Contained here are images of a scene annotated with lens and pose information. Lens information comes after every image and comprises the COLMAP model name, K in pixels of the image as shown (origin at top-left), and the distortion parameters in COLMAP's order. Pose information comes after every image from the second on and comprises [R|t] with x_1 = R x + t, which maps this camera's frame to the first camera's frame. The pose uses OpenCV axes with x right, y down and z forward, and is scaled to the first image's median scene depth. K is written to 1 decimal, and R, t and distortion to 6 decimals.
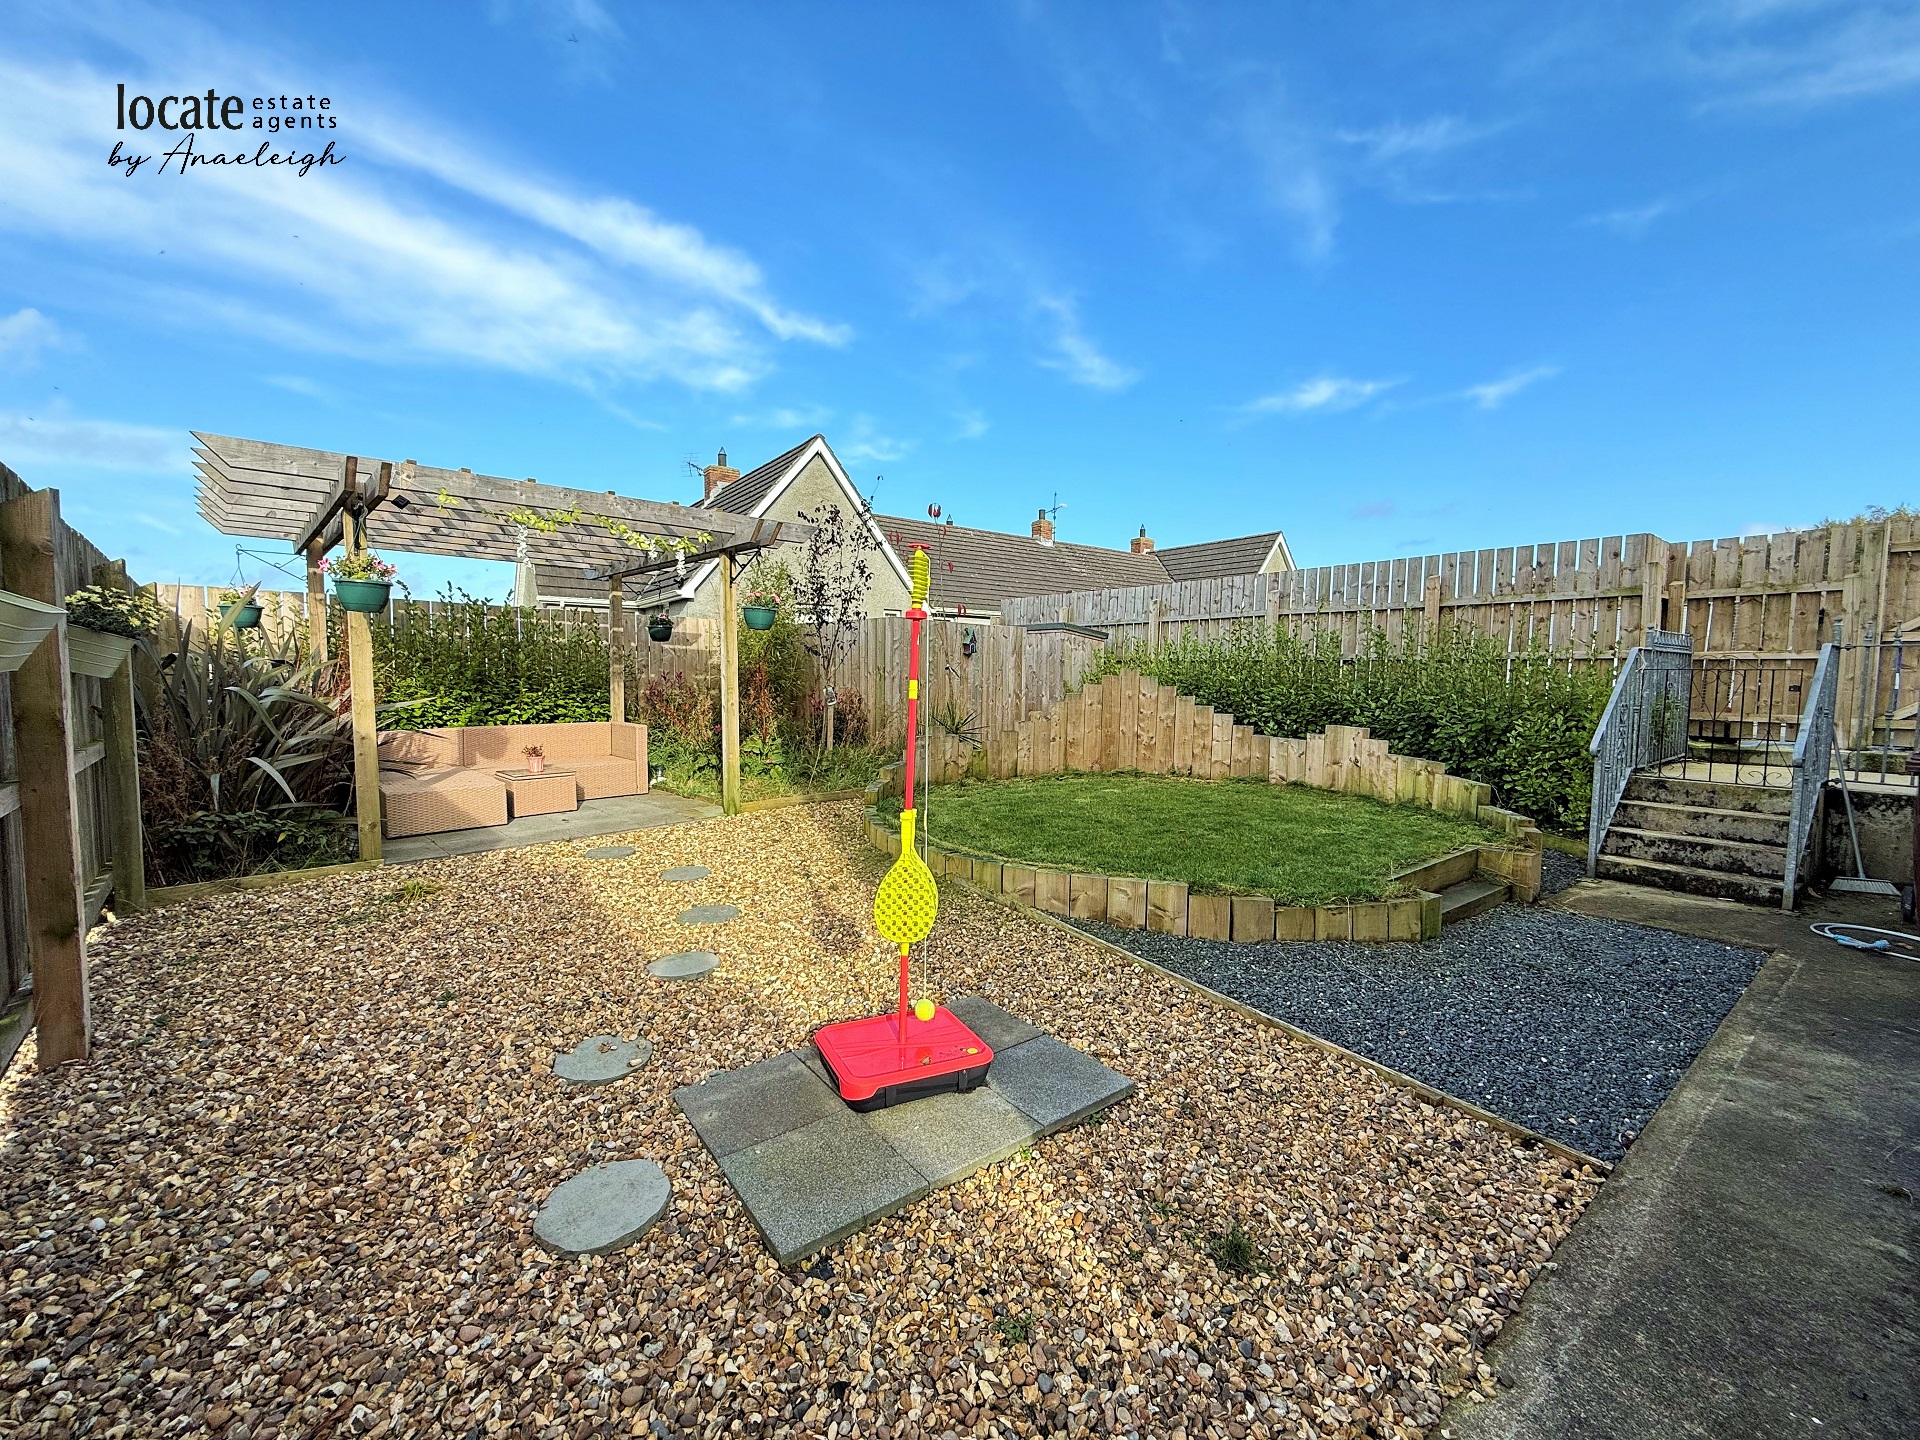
lens RADIAL K [[760.7, 0, 949.2], [0, 760.7, 710.8], [0, 0, 1]] dist [0.001545, 0.000317]
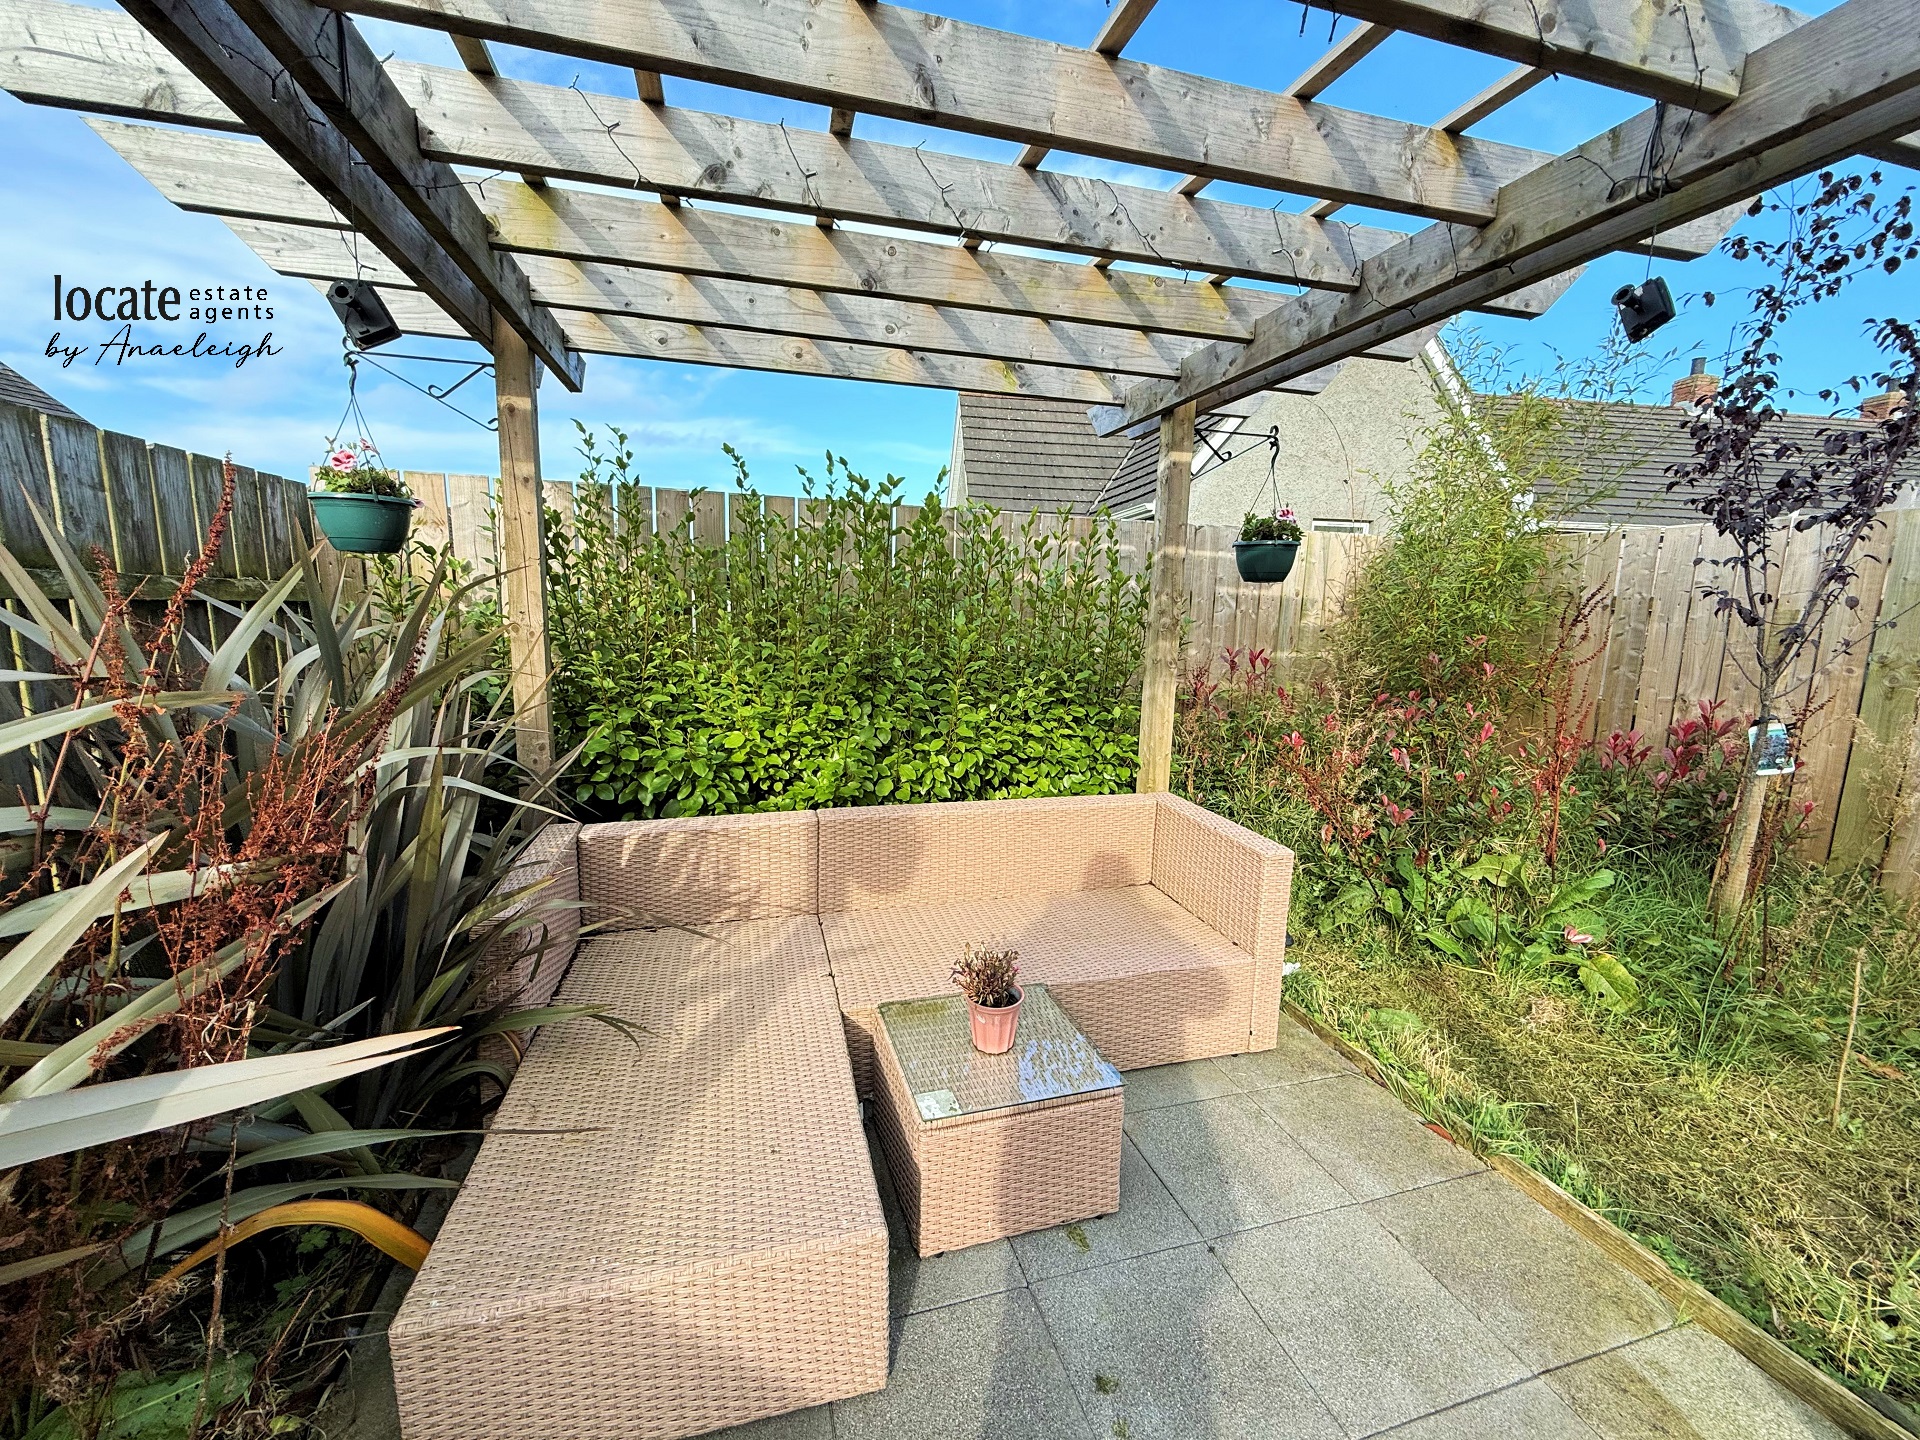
lens RADIAL K [[760.7, 0, 947.8], [0, 760.7, 726.9], [0, 0, 1]] dist [0.001545, 0.000317]
pose [[0.872846, 0.094230, -0.478812, -0.313431], [-0.043355, 0.992274, 0.116245, -0.053143], [0.486066, -0.080705, 0.870187, 0.545253]]
